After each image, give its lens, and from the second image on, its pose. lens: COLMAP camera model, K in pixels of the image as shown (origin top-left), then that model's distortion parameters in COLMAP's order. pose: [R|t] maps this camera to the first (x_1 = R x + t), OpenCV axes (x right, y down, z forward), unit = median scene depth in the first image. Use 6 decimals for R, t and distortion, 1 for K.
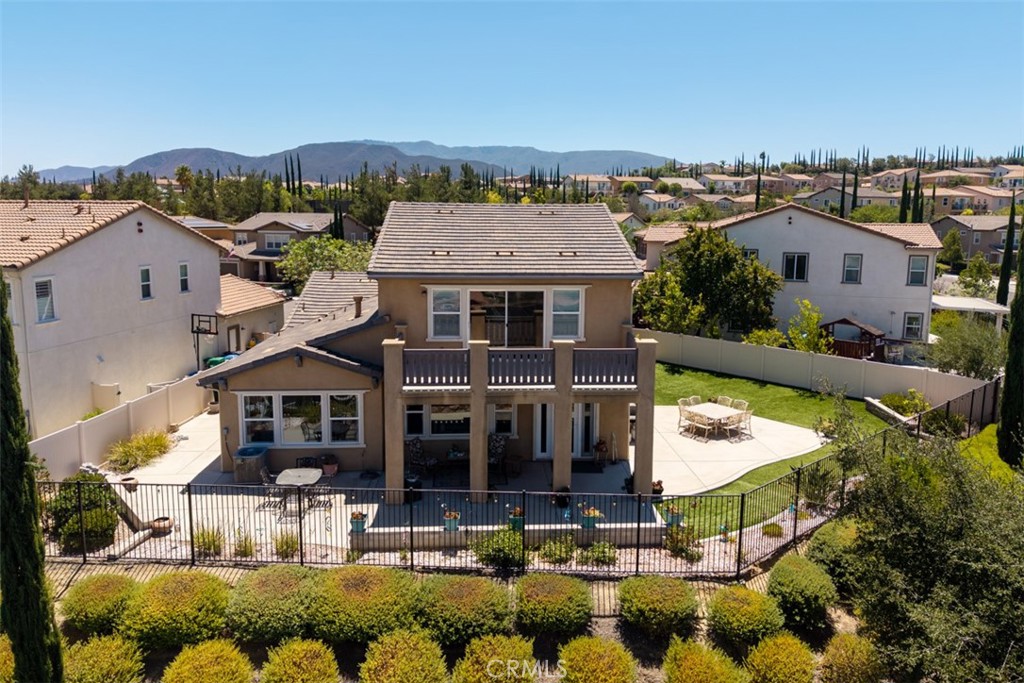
lens RADIAL K [[691.9, 0, 512.8], [0, 691.9, 314.0], [0, 0, 1]] dist [0.005742, -0.003540]
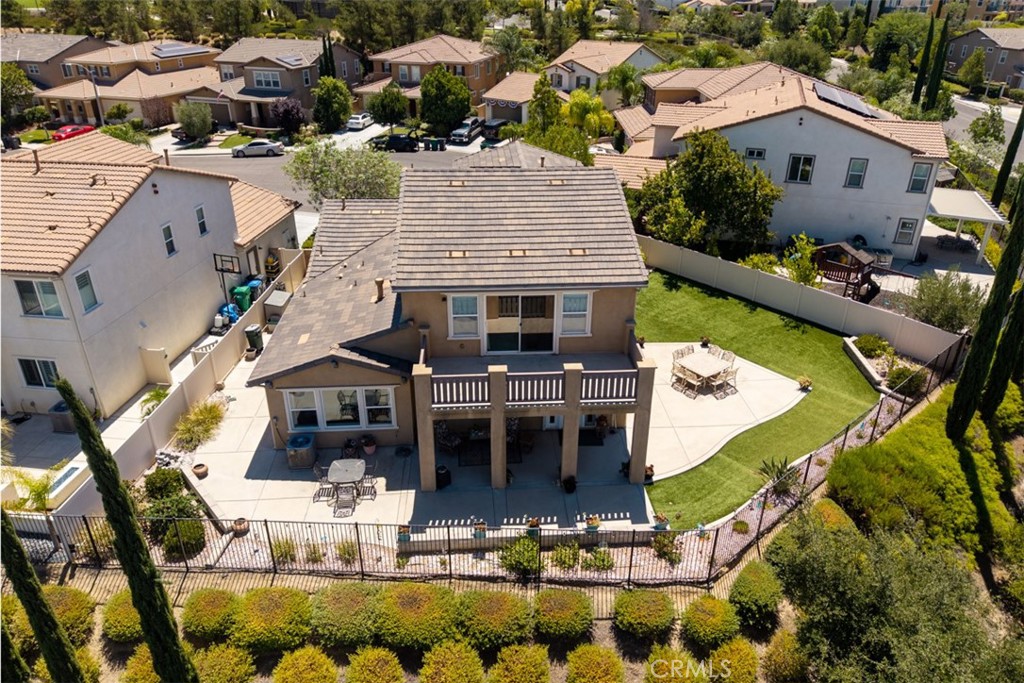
lens RADIAL K [[690.5, 0, 517.2], [0, 690.5, 322.6], [0, 0, 1]] dist [0.008075, -0.003659]
pose [[0.999949, -0.006047, 0.008083, -0.028927], [0.003178, 0.948587, 0.316502, -0.423358], [-0.009582, -0.316460, 0.948558, -0.044262]]
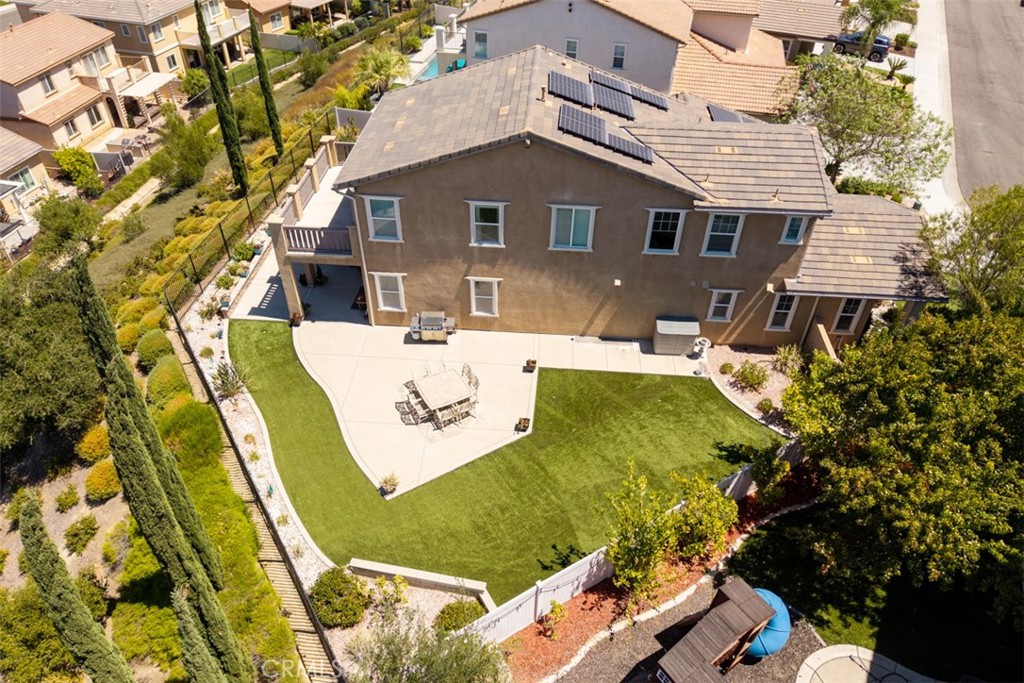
lens RADIAL K [[690.6, 0, 512.0], [0, 690.6, 341.5], [0, 0, 1]] dist [0.009672, -0.000832]
pose [[-0.122053, 0.632033, -0.765270, 1.444357], [-0.150852, 0.750264, 0.643699, -0.784956], [0.980993, 0.194008, 0.003771, 1.654403]]
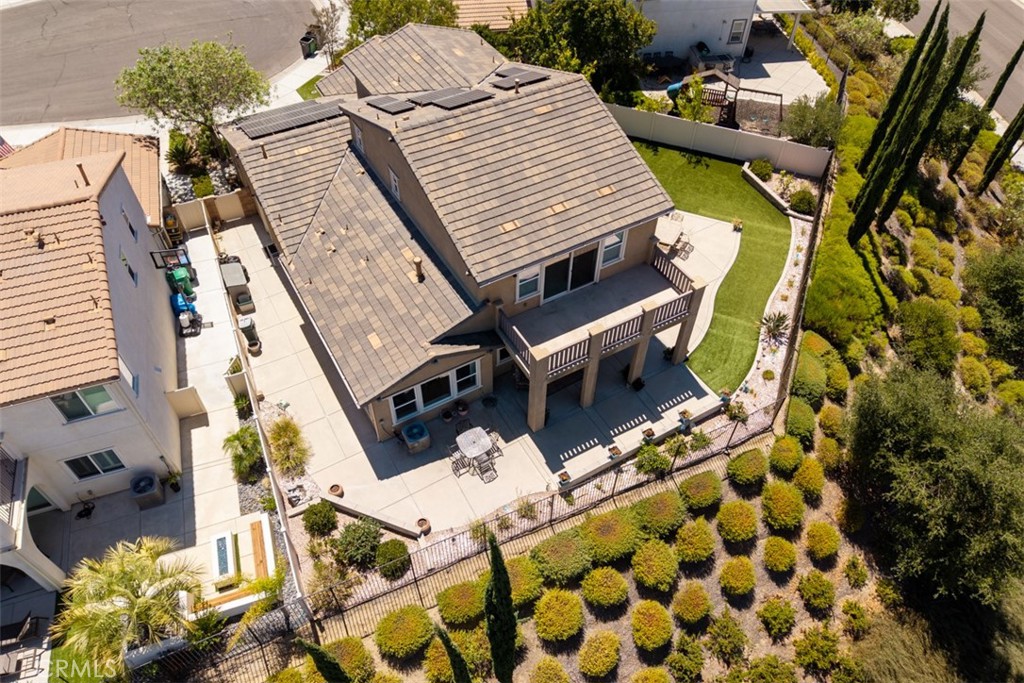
lens RADIAL K [[690.6, 0, 512.0], [0, 690.6, 341.5], [0, 0, 1]] dist [0.009672, -0.000832]
pose [[0.892054, -0.339033, 0.298824, -0.646685], [0.062352, 0.747226, 0.661638, -0.889784], [-0.447606, -0.571585, 0.687706, 0.181935]]
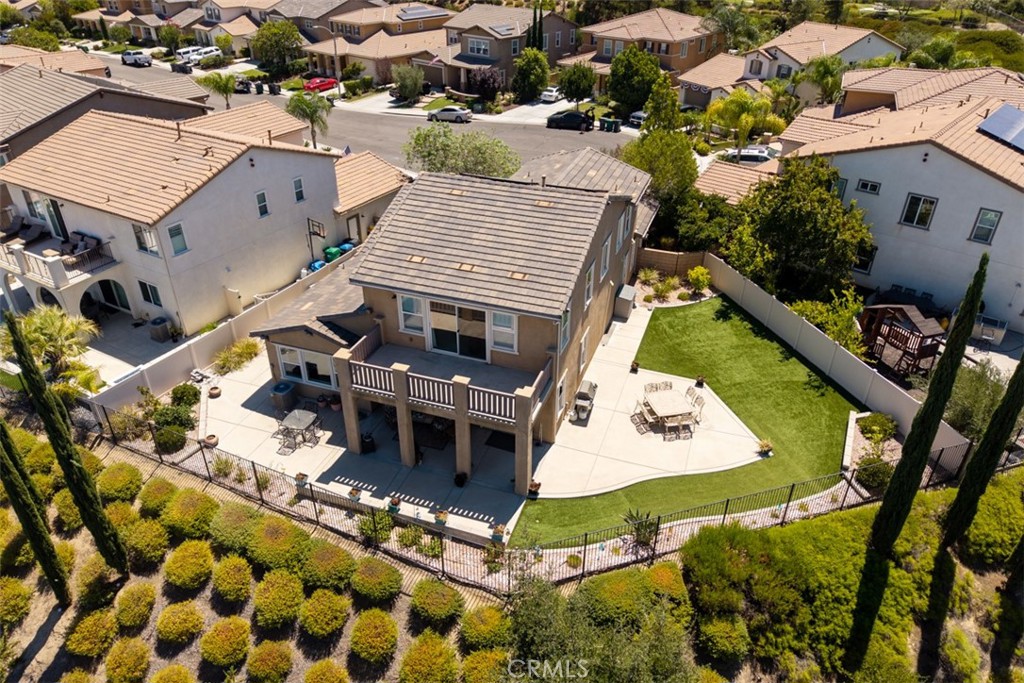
lens RADIAL K [[690.6, 0, 512.0], [0, 690.6, 341.5], [0, 0, 1]] dist [0.009672, -0.000832]
pose [[0.922245, 0.199235, -0.331315, 0.622351], [-0.052437, 0.913527, 0.403383, -0.590859], [0.383033, -0.354645, 0.852943, -0.011192]]
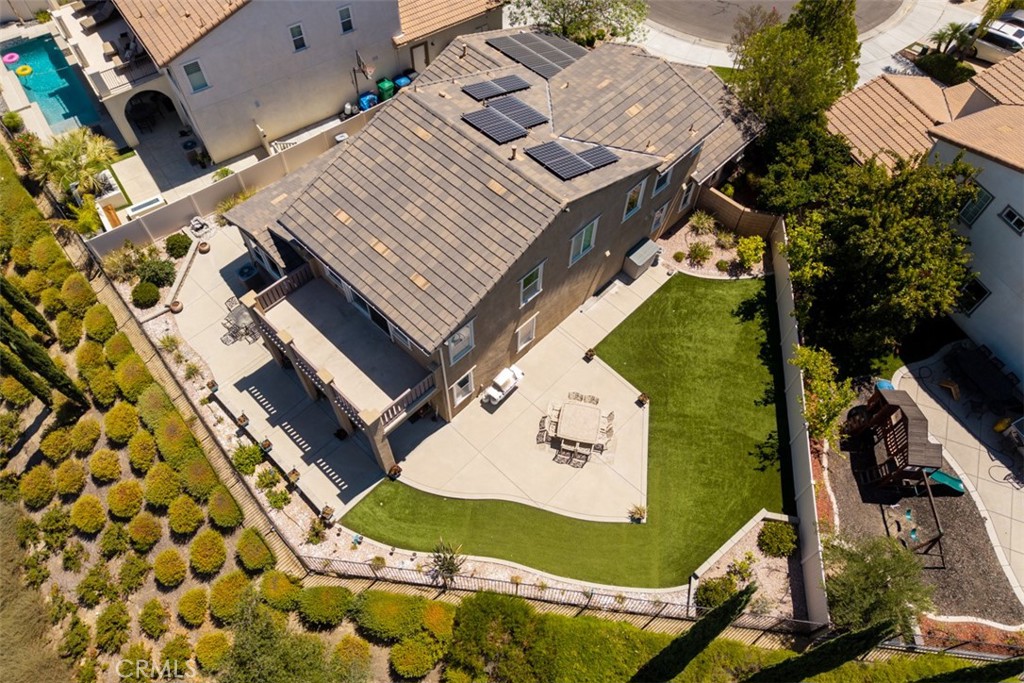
lens RADIAL K [[696.0, 0, 512.0], [0, 696.0, 341.5], [0, 0, 1]] dist [0.001386, -0.001056]
pose [[0.677625, 0.616644, -0.400718, 0.870970], [-0.109990, 0.623744, 0.773852, -1.145028], [0.727136, -0.480306, 0.490488, 0.717734]]
